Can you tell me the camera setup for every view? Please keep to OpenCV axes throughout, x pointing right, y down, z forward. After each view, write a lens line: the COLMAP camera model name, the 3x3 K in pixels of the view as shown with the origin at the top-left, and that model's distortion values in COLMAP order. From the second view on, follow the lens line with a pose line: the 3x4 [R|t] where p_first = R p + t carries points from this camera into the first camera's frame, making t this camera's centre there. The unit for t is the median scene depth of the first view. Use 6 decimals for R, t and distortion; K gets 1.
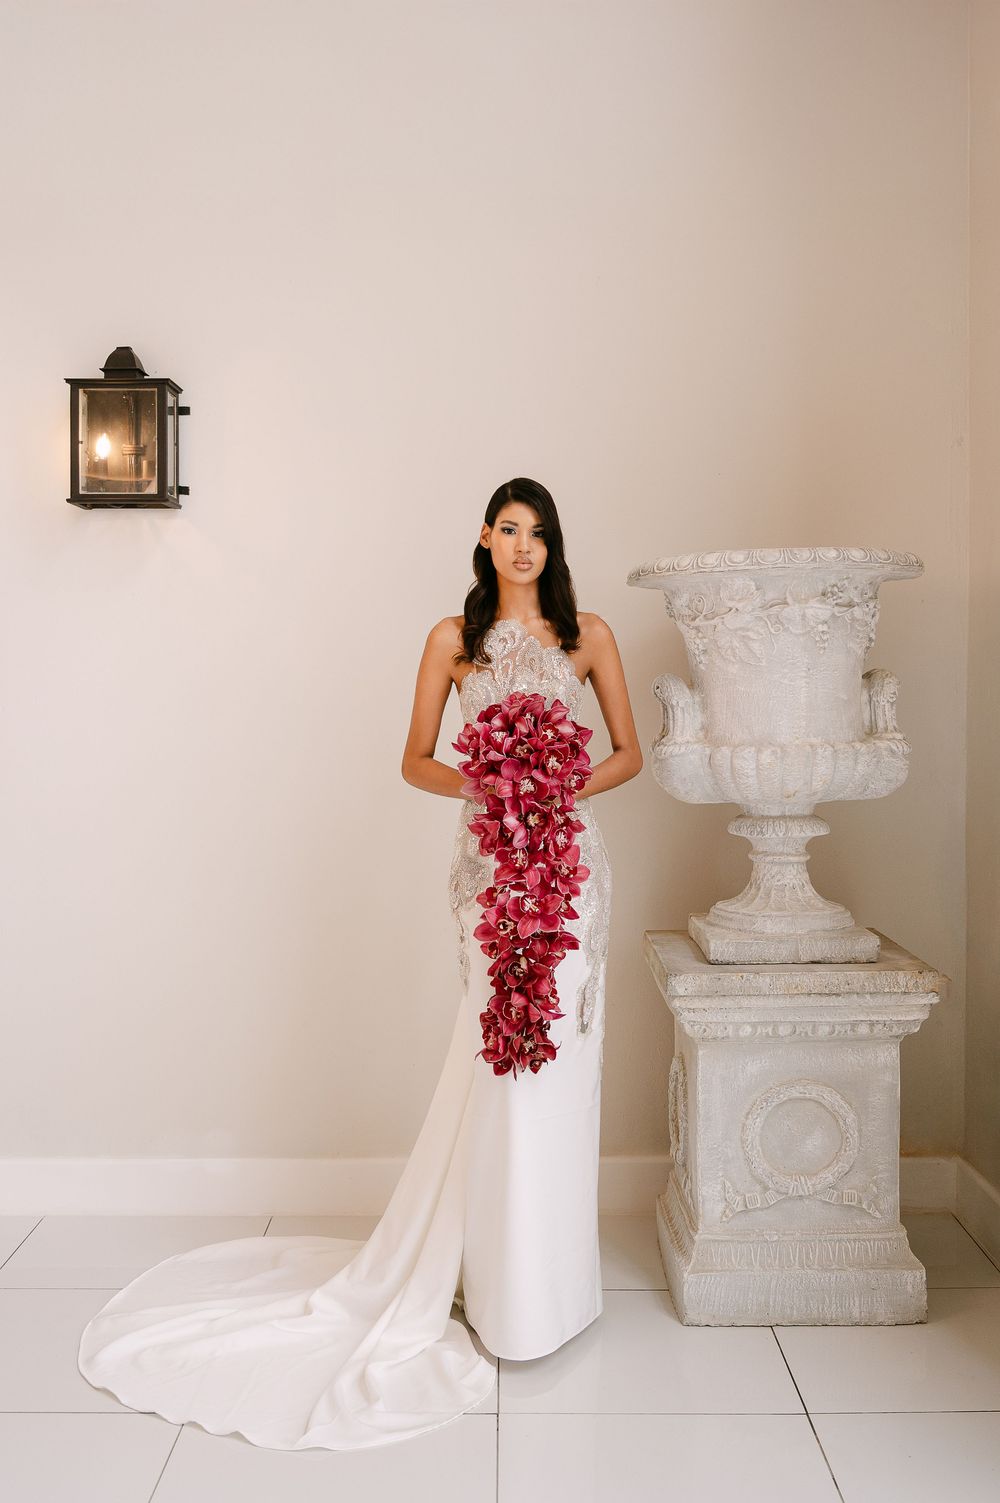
lens RADIAL K [[1522.1, 0, 498.0], [0, 1522.1, 715.7], [0, 0, 1]] dist [0.011362, -0.024265]
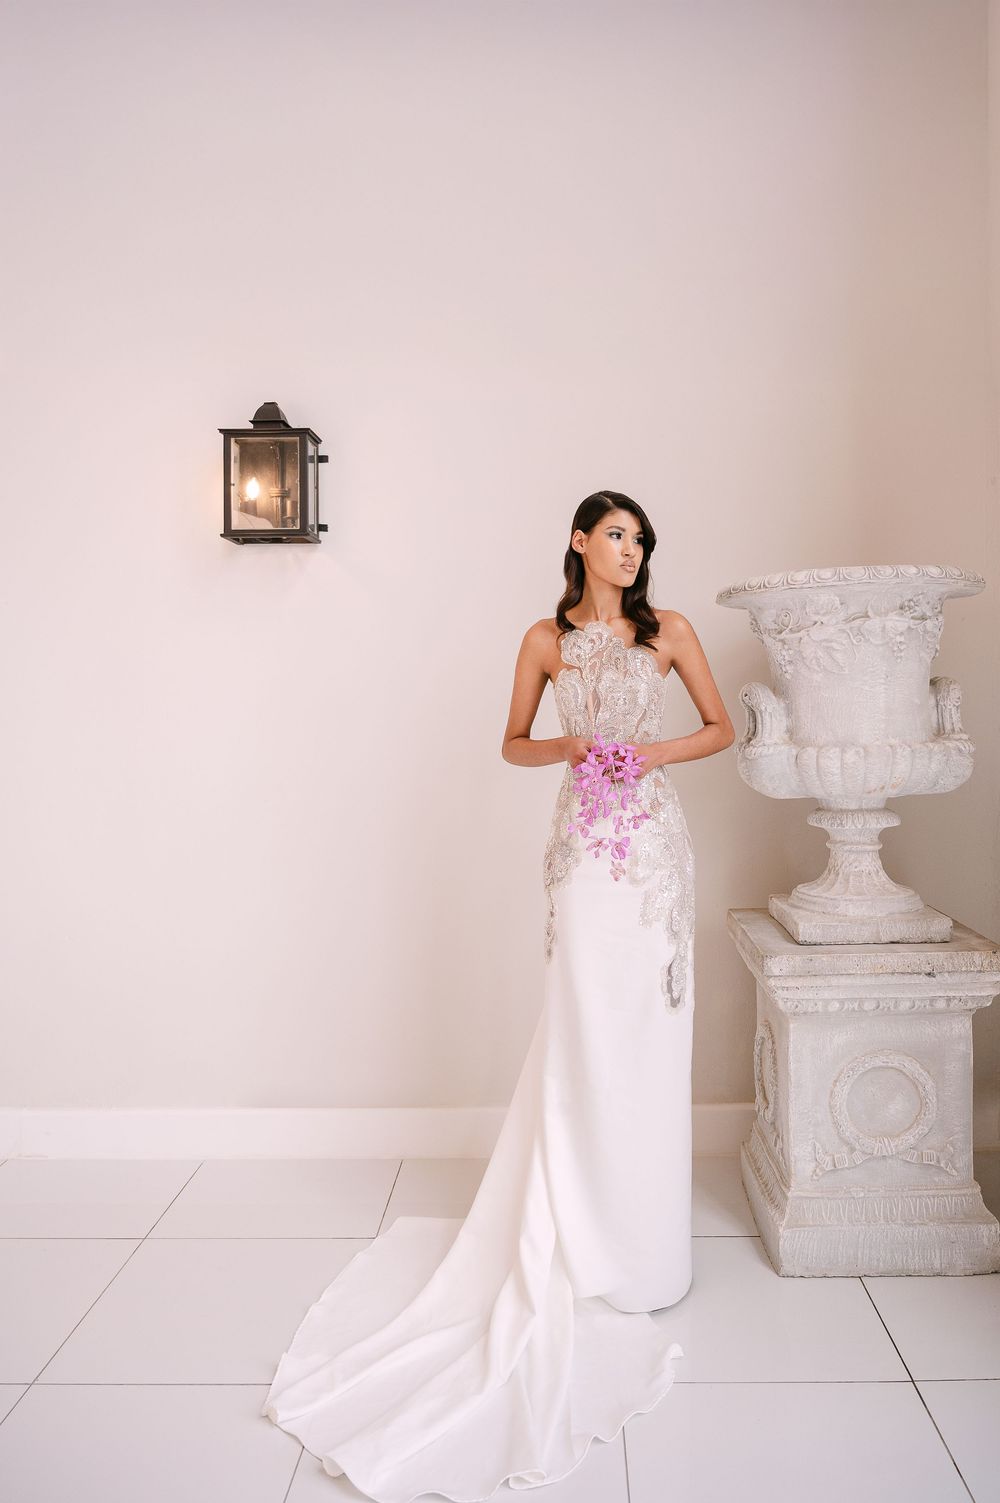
lens RADIAL K [[1087.8, 0, 557.8], [0, 1087.8, 708.7], [0, 0, 1]] dist [-0.004849, 0.003204]
pose [[0.999973, -0.006915, -0.002558, -0.032405], [0.006881, 0.999888, -0.013283, 0.001483], [0.002649, 0.013265, 0.999909, 0.211182]]
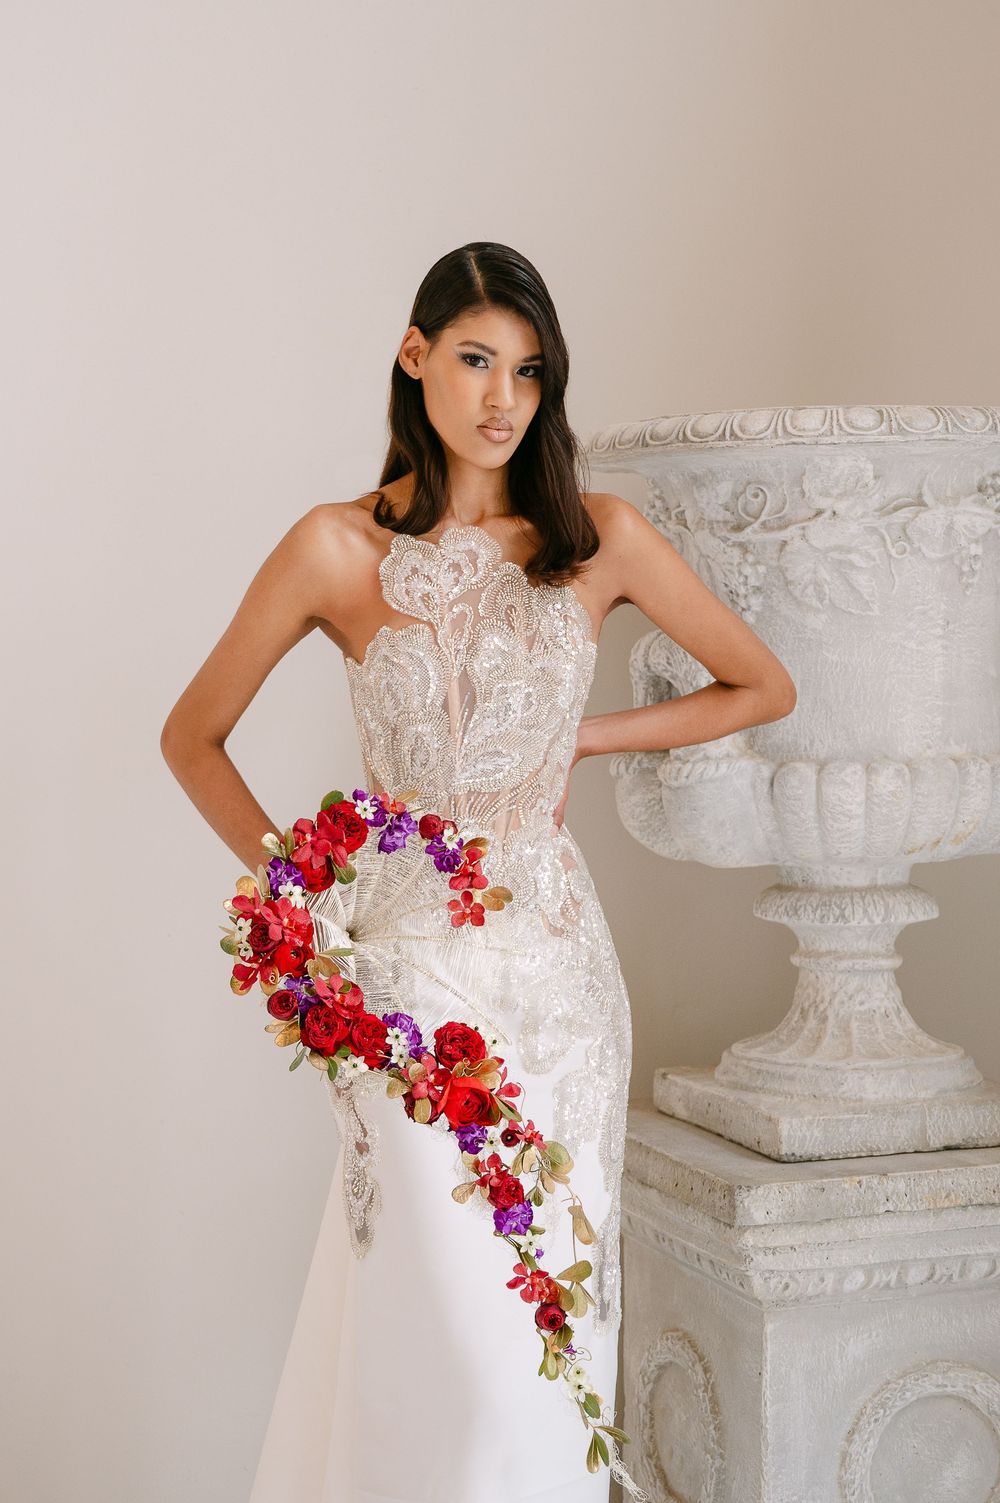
lens RADIAL K [[2699.7, 0, 500.3], [0, 2699.7, 634.4], [0, 0, 1]] dist [-0.020753, 0.156432]
pose [[0.941585, 0.006906, 0.336705, -0.282511], [0.001090, 0.999722, -0.023554, -0.003107], [-0.336774, 0.022546, 0.941315, 0.121852]]
